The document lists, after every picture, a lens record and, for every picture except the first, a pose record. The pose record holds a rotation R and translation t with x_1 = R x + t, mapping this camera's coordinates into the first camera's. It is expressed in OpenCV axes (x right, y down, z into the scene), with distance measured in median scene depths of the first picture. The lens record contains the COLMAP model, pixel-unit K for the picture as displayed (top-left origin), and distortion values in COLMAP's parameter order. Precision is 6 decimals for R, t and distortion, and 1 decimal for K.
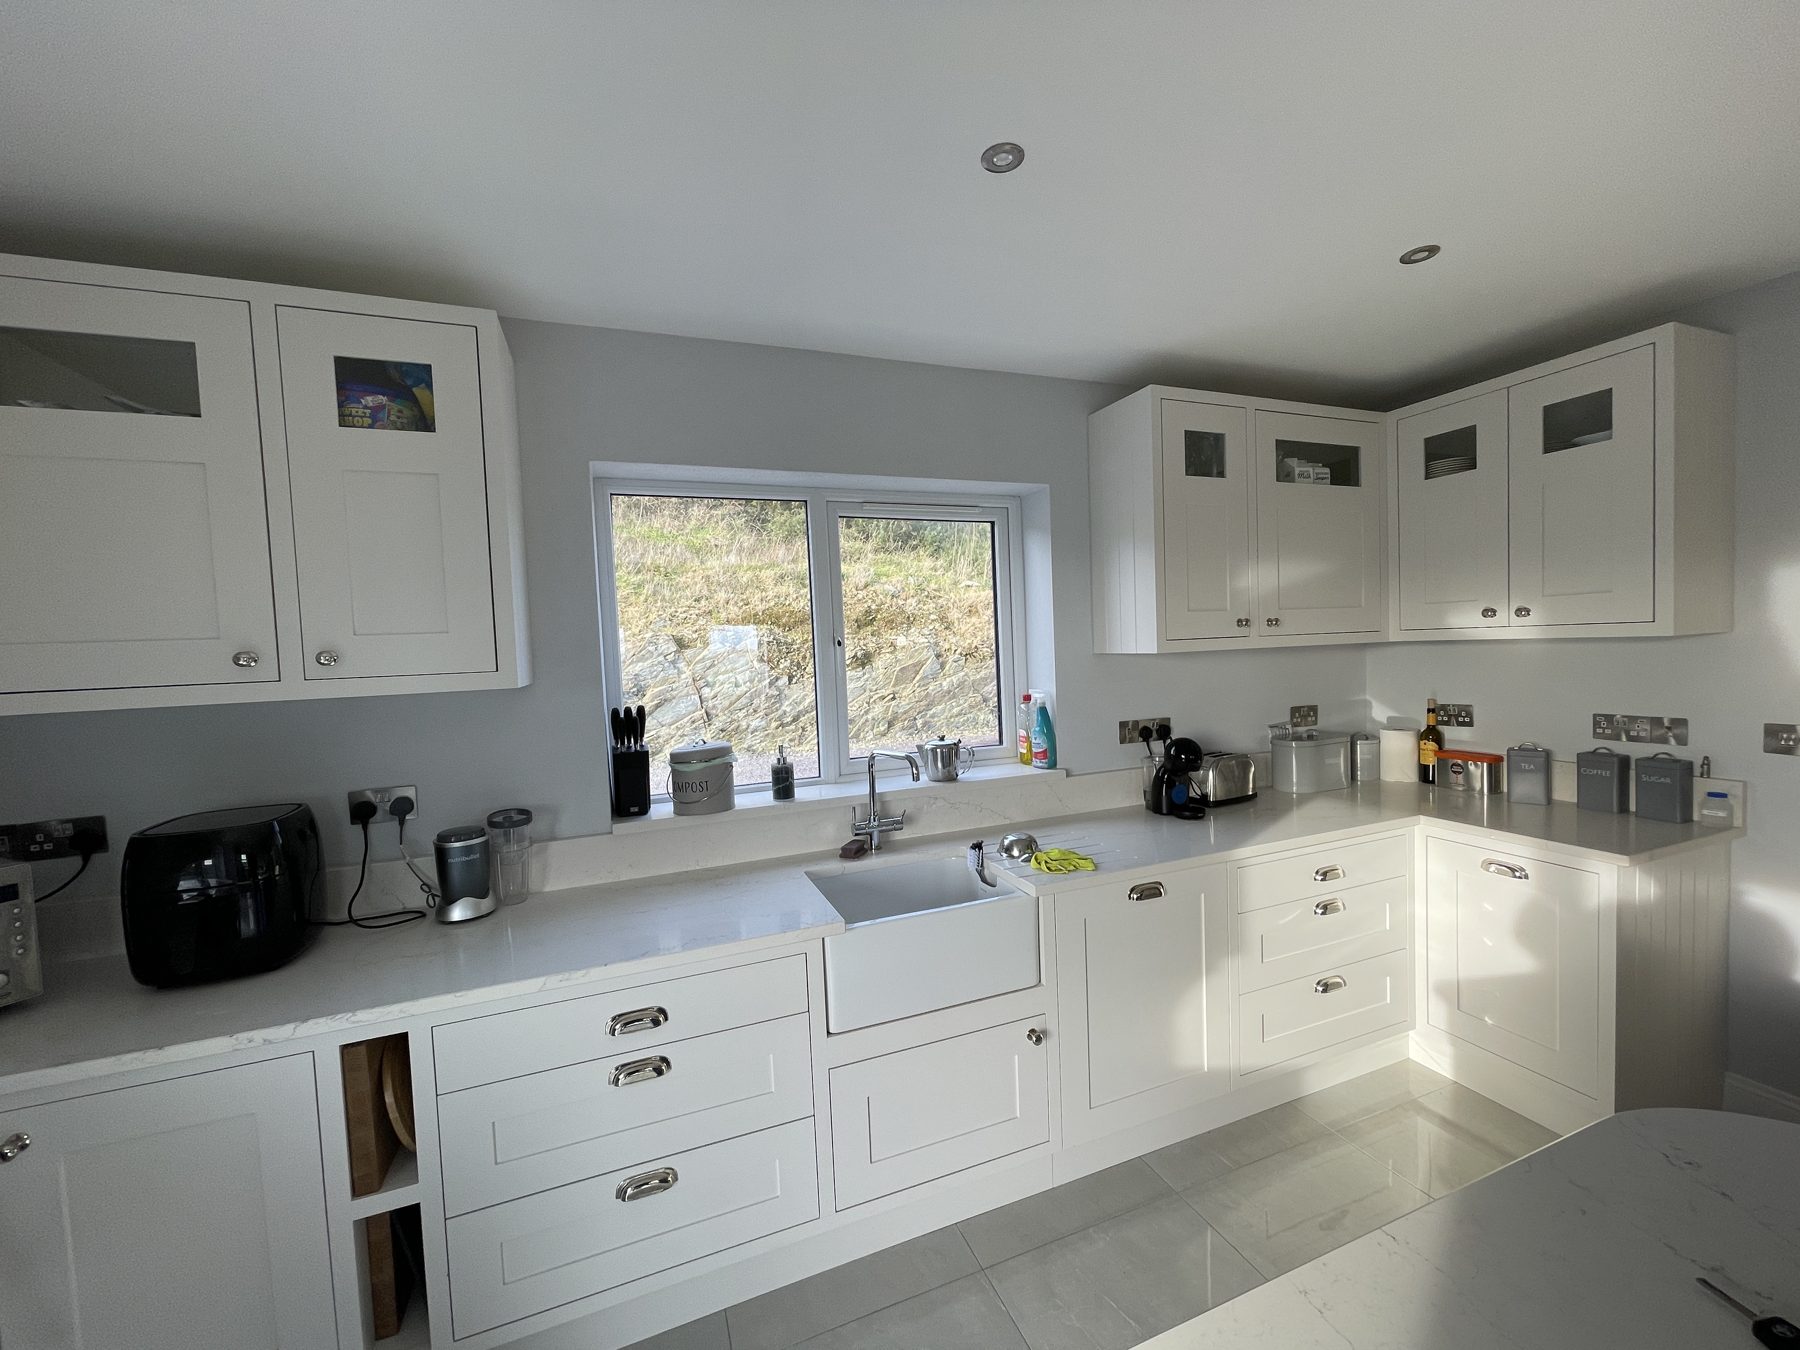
lens RADIAL K [[725.2, 0, 901.4], [0, 725.2, 677.7], [0, 0, 1]] dist [-0.003128, 0.000592]
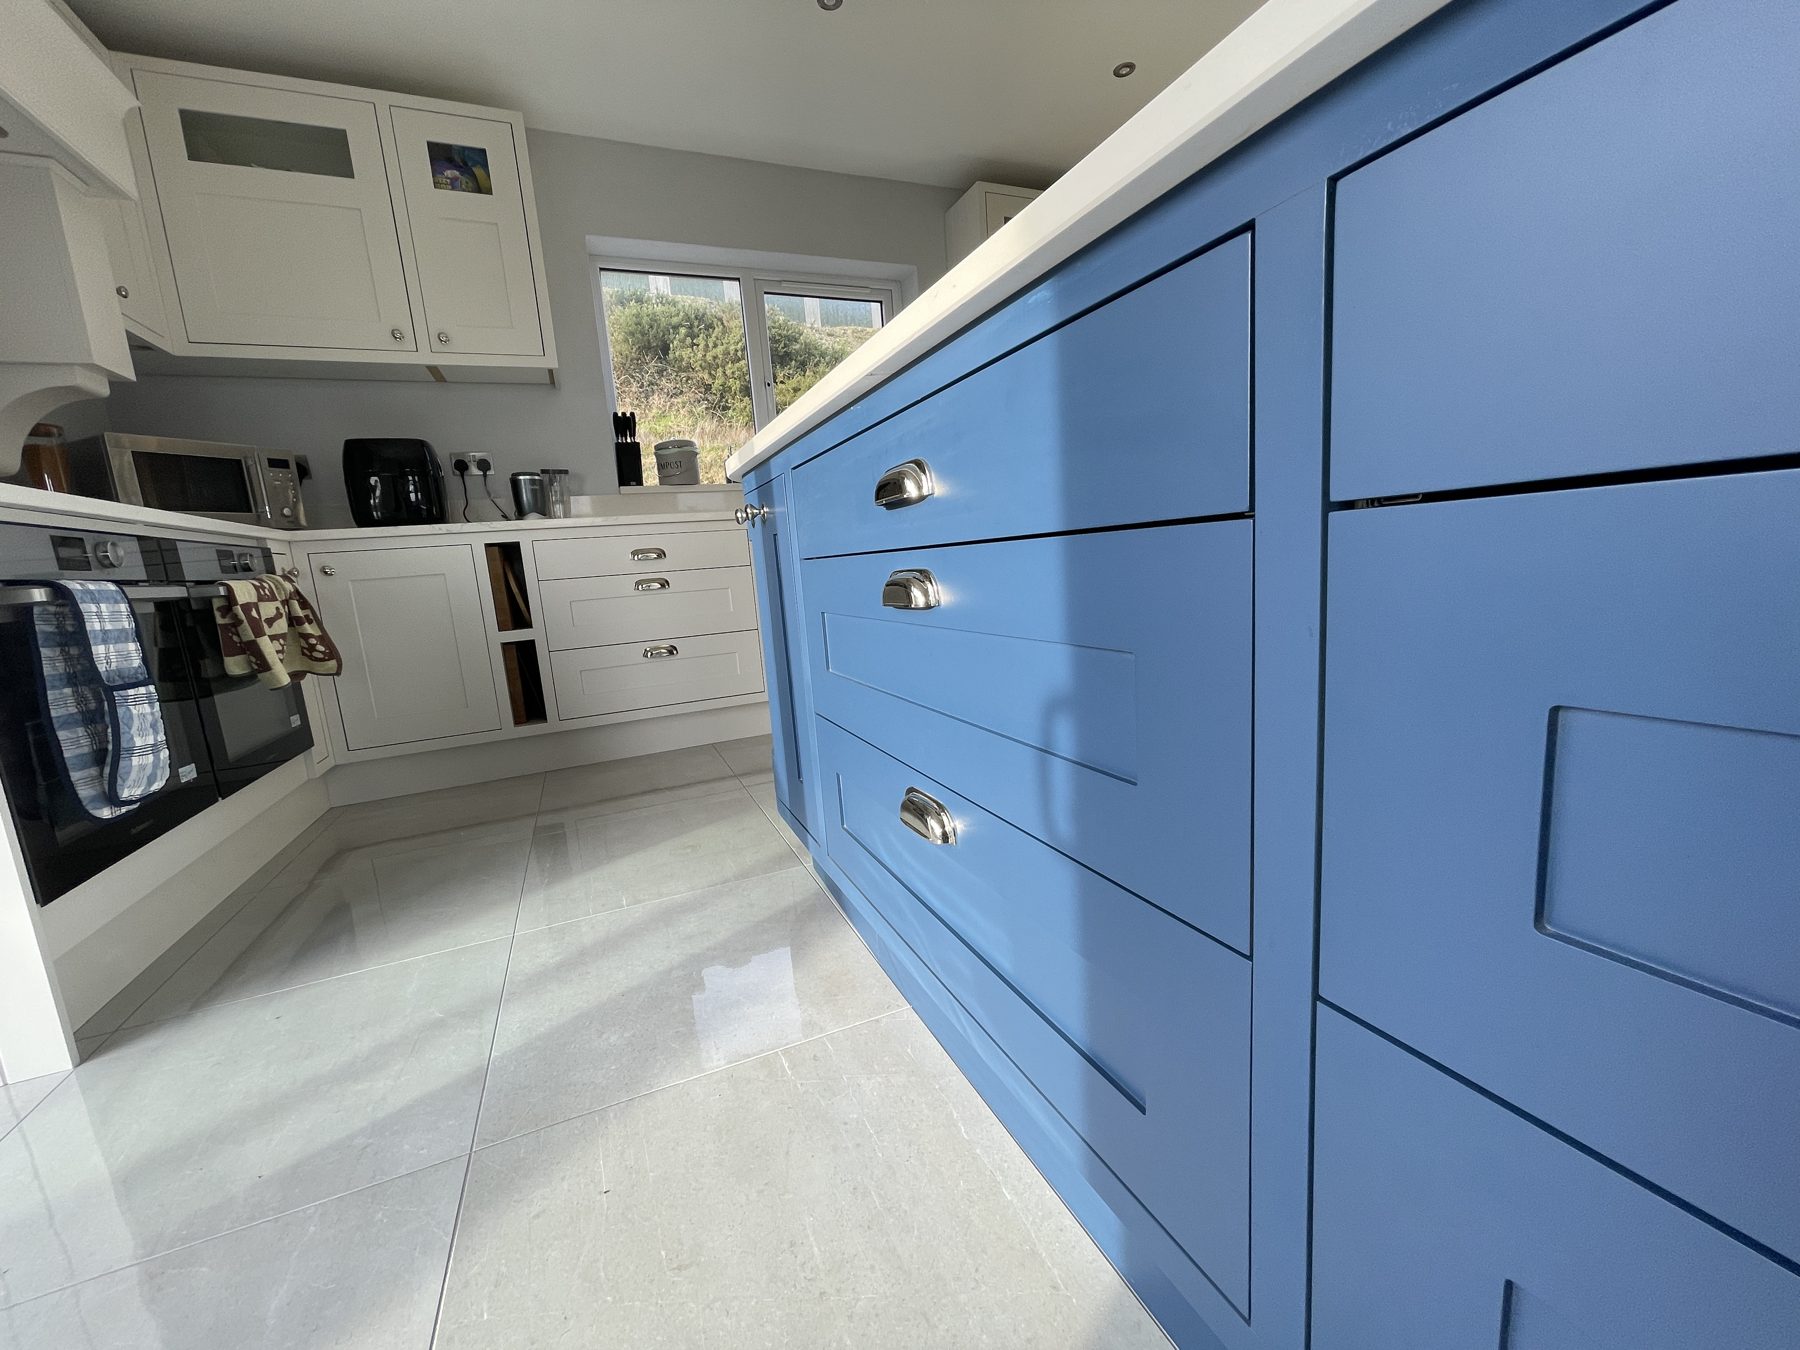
lens RADIAL K [[725.2, 0, 902.2], [0, 725.2, 677.2], [0, 0, 1]] dist [-0.003128, 0.000592]
pose [[0.998818, -0.037785, 0.030569, 0.119109], [0.034001, 0.992663, 0.116036, 0.396137], [-0.034729, -0.114859, 0.992775, -0.519196]]
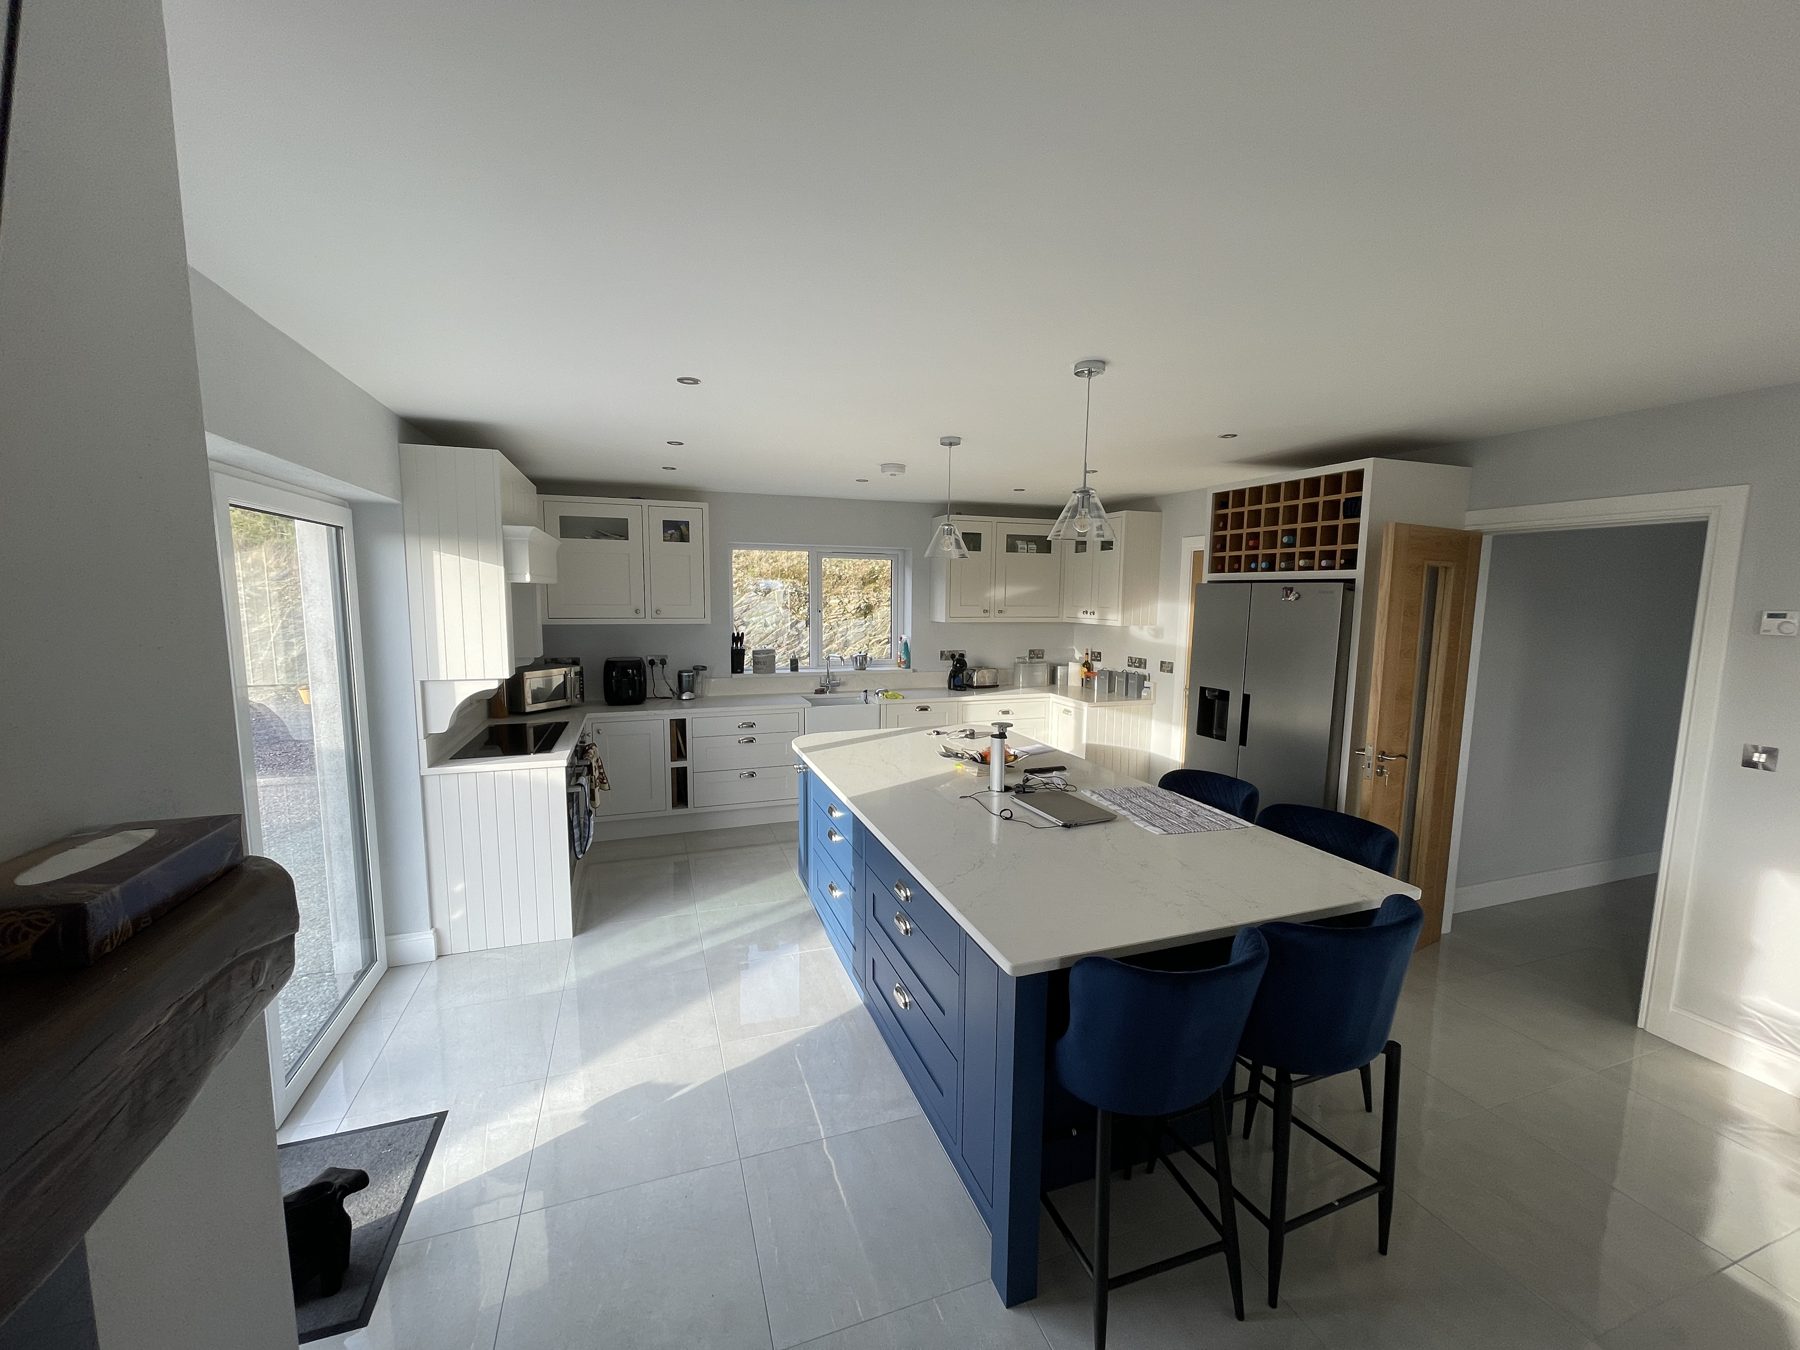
lens RADIAL K [[725.2, 0, 898.7], [0, 725.2, 679.5], [0, 0, 1]] dist [-0.003128, 0.000592]
pose [[0.998084, 0.054486, -0.029314, 0.284955], [-0.052162, 0.995825, 0.074910, -0.016550], [0.033273, -0.073238, 0.996759, -1.550789]]
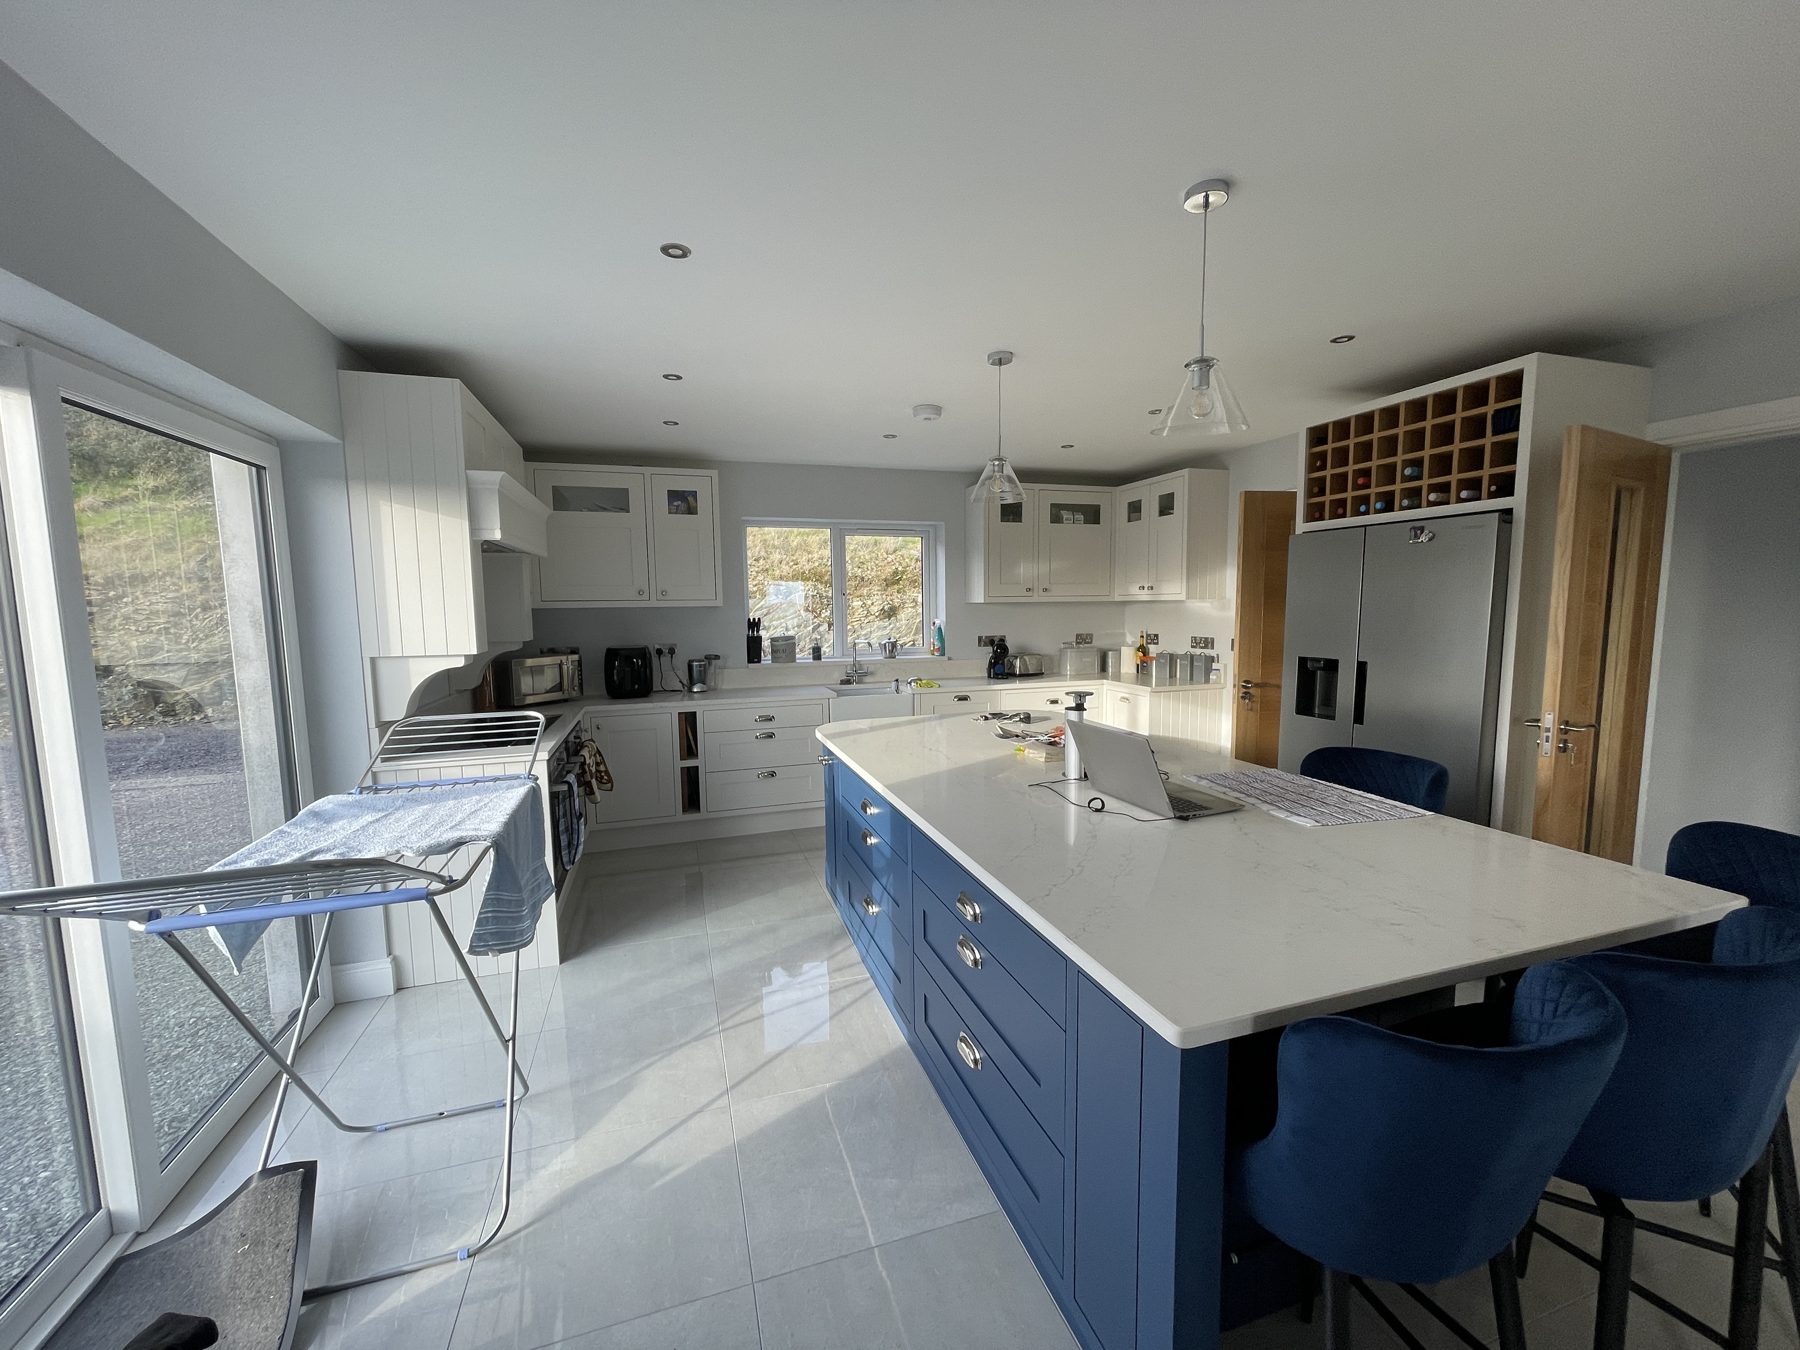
lens RADIAL K [[725.2, 0, 899.2], [0, 725.2, 679.8], [0, 0, 1]] dist [-0.003128, 0.000592]
pose [[0.997558, 0.034898, -0.060499, 0.242634], [-0.031179, 0.997628, 0.061365, 0.077670], [0.062497, -0.059329, 0.996280, -1.293485]]
